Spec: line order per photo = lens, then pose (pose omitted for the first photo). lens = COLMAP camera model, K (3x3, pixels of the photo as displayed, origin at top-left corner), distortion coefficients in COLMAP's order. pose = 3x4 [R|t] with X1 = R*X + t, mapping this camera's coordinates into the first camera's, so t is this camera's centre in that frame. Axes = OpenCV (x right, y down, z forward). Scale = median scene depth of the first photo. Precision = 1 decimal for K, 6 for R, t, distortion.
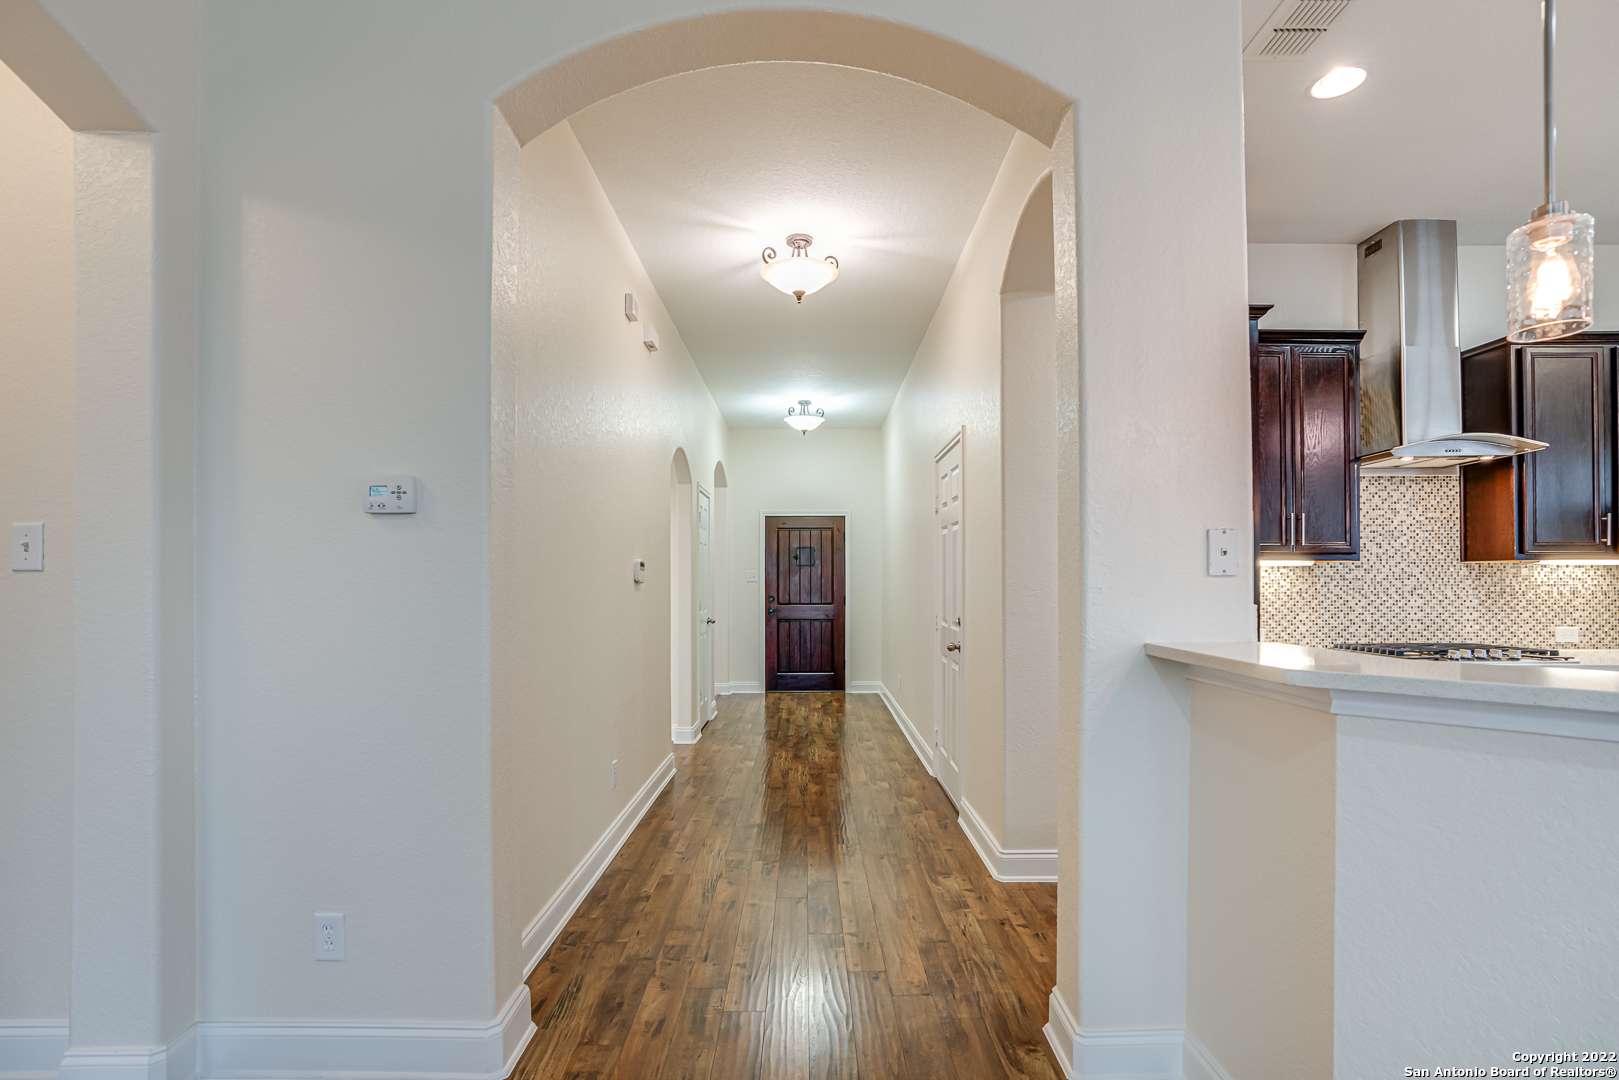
lens RADIAL K [[785.6, 0, 804.9], [0, 785.6, 548.6], [0, 0, 1]] dist [-0.058193, 0.028802]
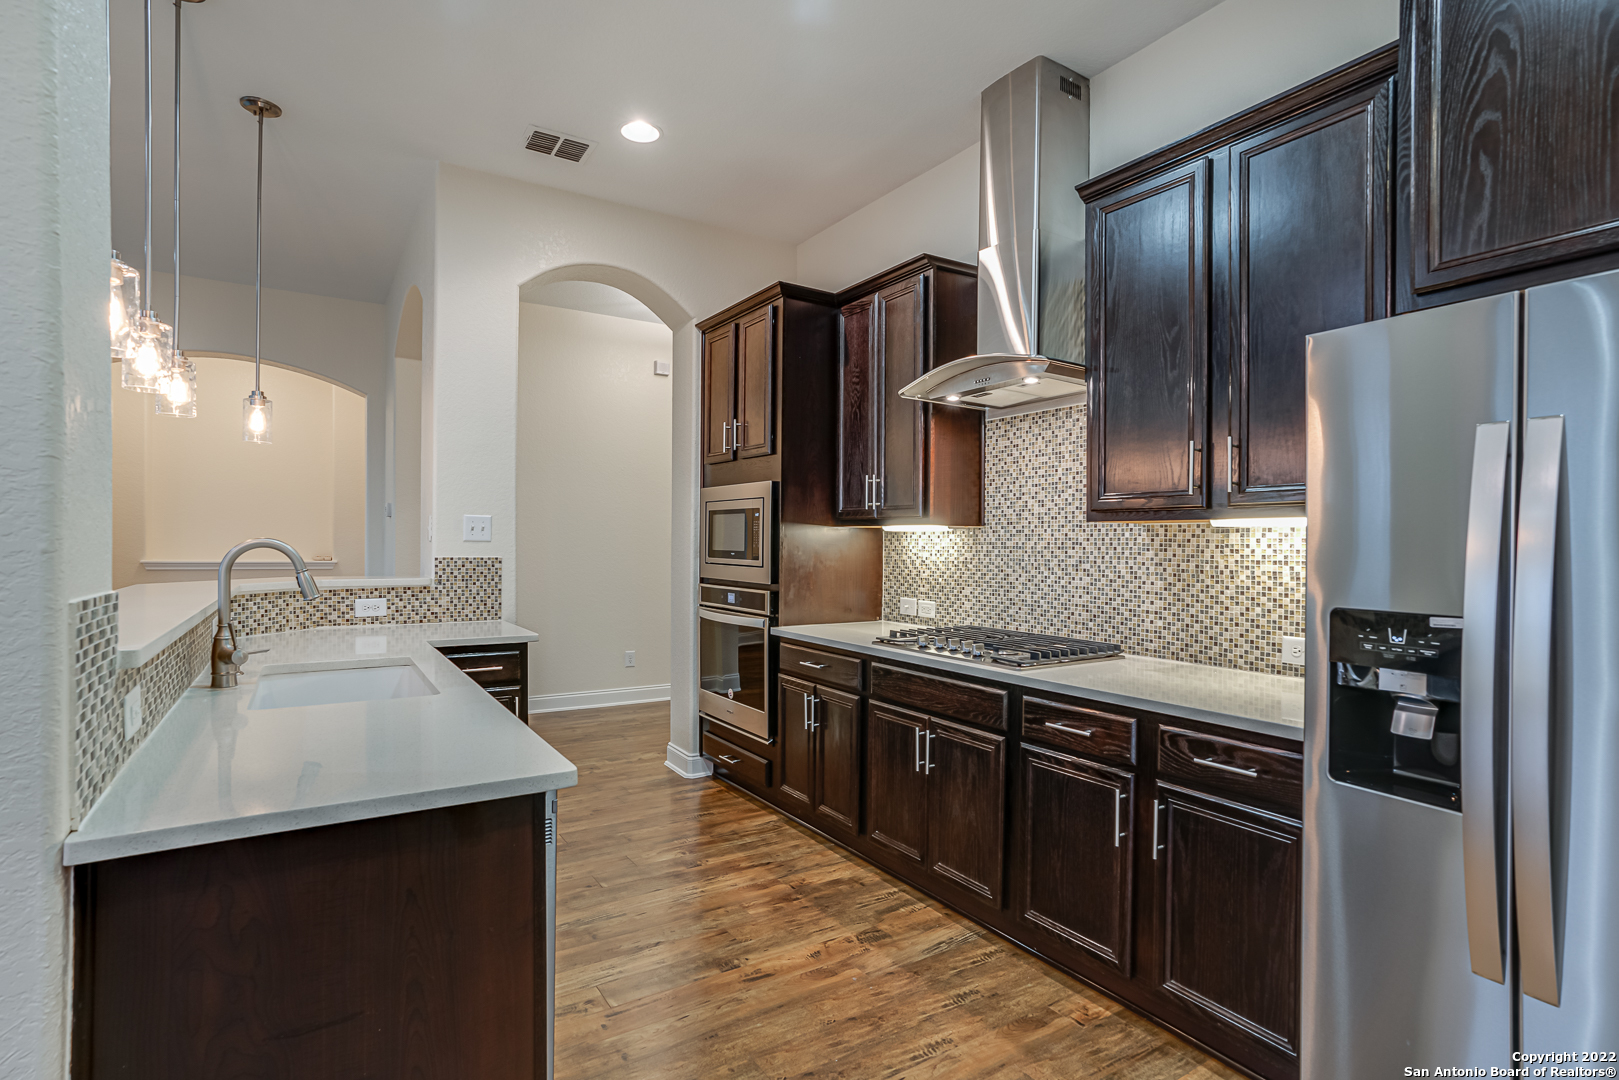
lens RADIAL K [[795.4, 0, 807.9], [0, 795.4, 551.0], [0, 0, 1]] dist [-0.052375, 0.030973]
pose [[0.546023, 0.015004, -0.837636, 1.276836], [-0.001147, 0.999852, 0.017162, 0.029706], [0.837769, -0.008410, 0.545959, 0.383045]]
